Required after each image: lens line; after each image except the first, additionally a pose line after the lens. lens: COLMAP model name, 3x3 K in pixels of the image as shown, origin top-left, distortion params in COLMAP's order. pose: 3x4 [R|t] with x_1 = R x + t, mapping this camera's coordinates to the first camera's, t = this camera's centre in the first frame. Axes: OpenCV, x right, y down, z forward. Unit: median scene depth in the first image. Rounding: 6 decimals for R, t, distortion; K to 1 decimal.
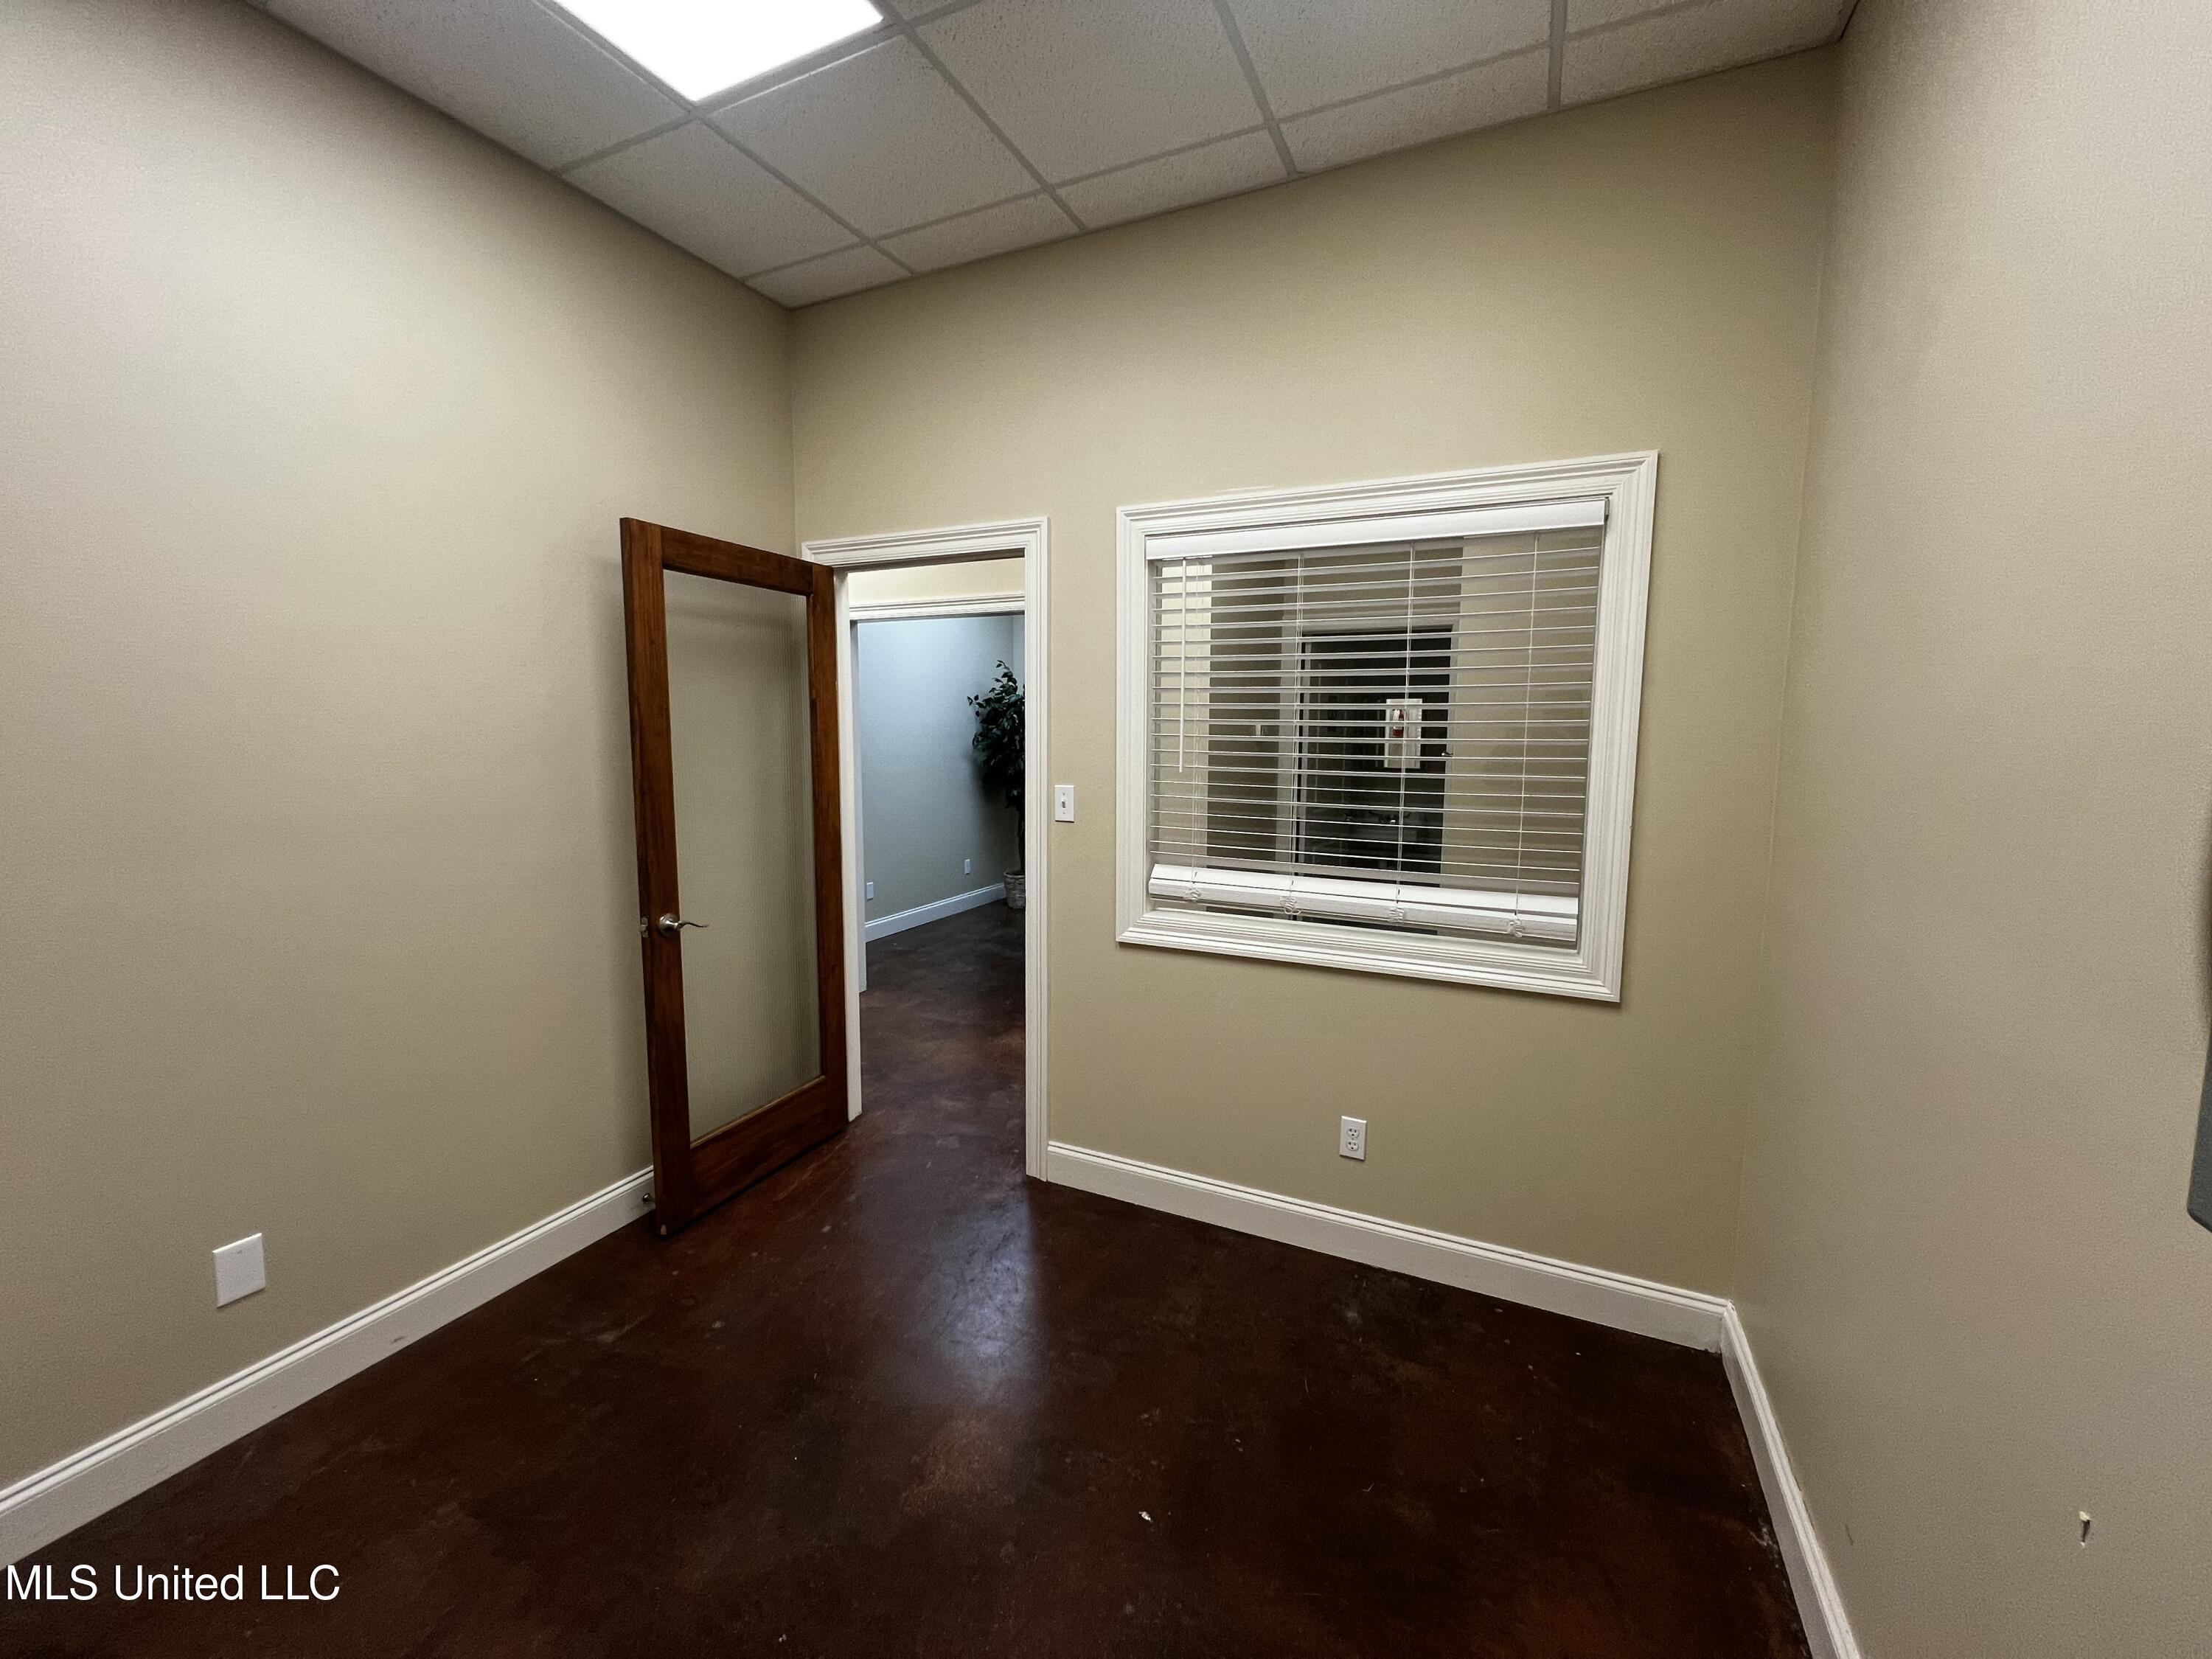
lens RADIAL K [[882.7, 0, 1099.3], [0, 882.7, 824.0], [0, 0, 1]] dist [-0.002929, 0.000555]
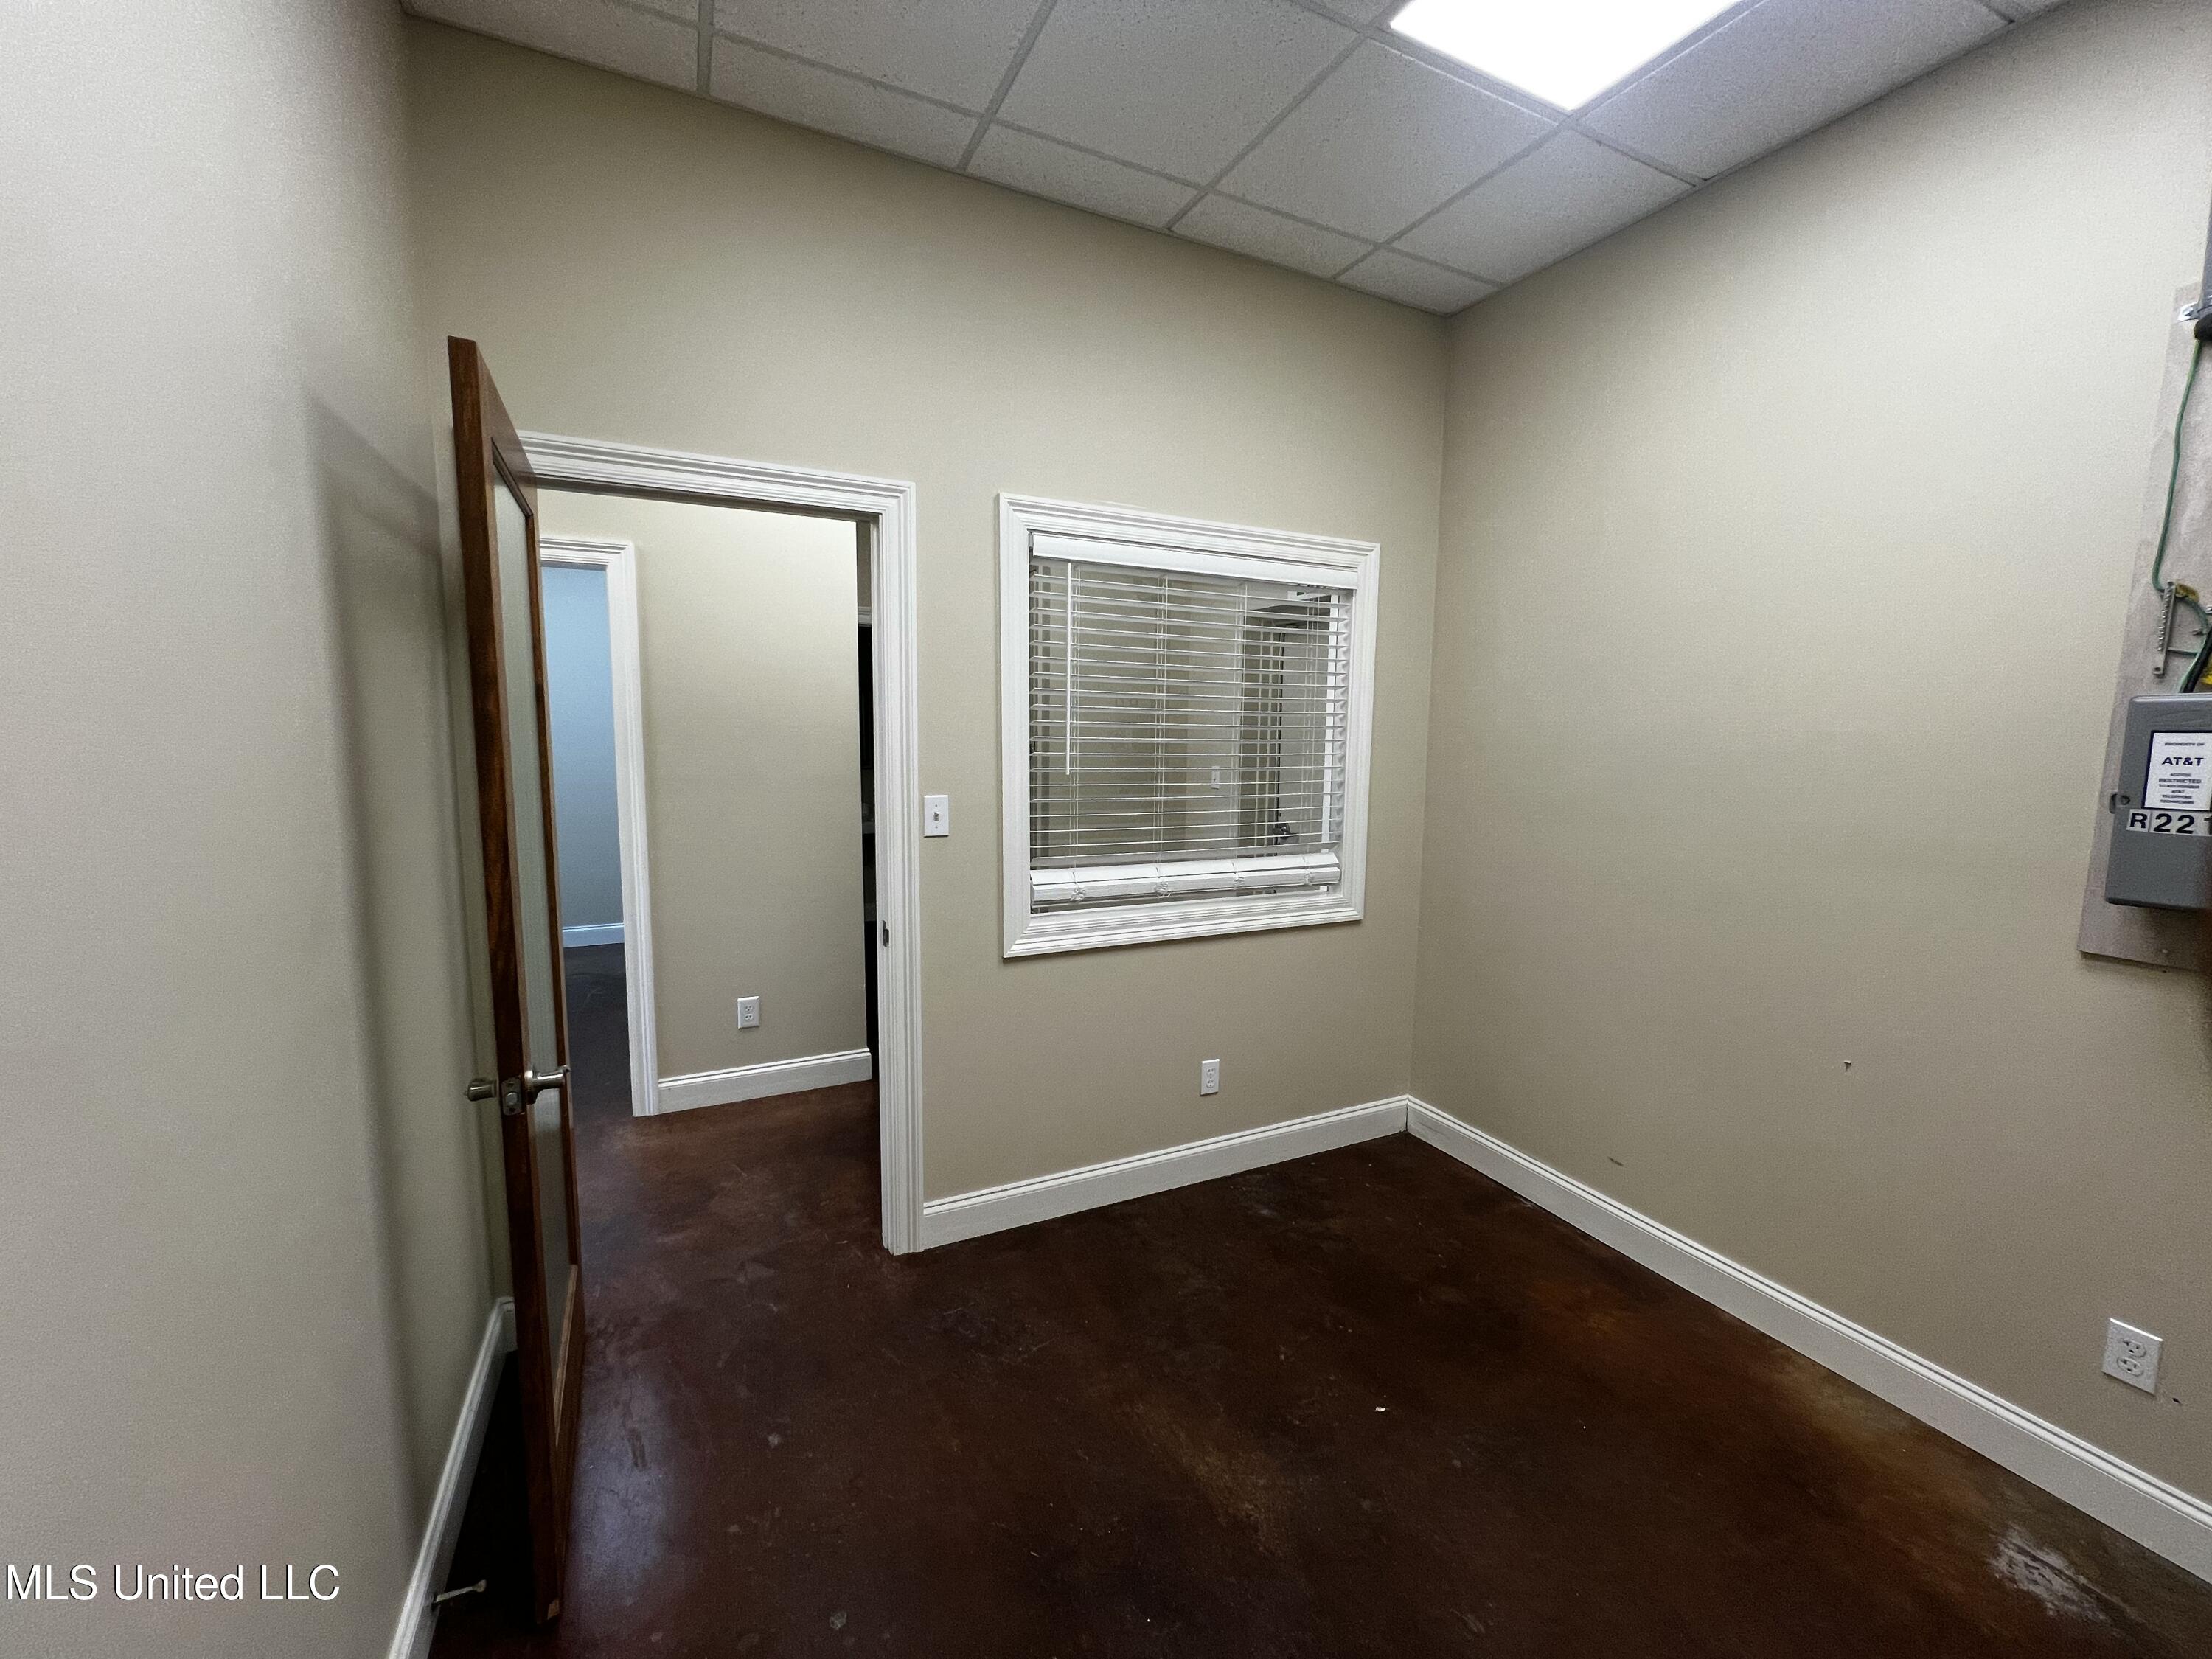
lens RADIAL K [[882.7, 0, 1099.3], [0, 882.7, 824.0], [0, 0, 1]] dist [-0.002929, 0.000555]
pose [[0.626228, -0.085625, 0.774924, -0.692230], [0.076798, 0.995892, 0.047979, -0.049916], [-0.775849, 0.029467, 0.630231, 0.358622]]
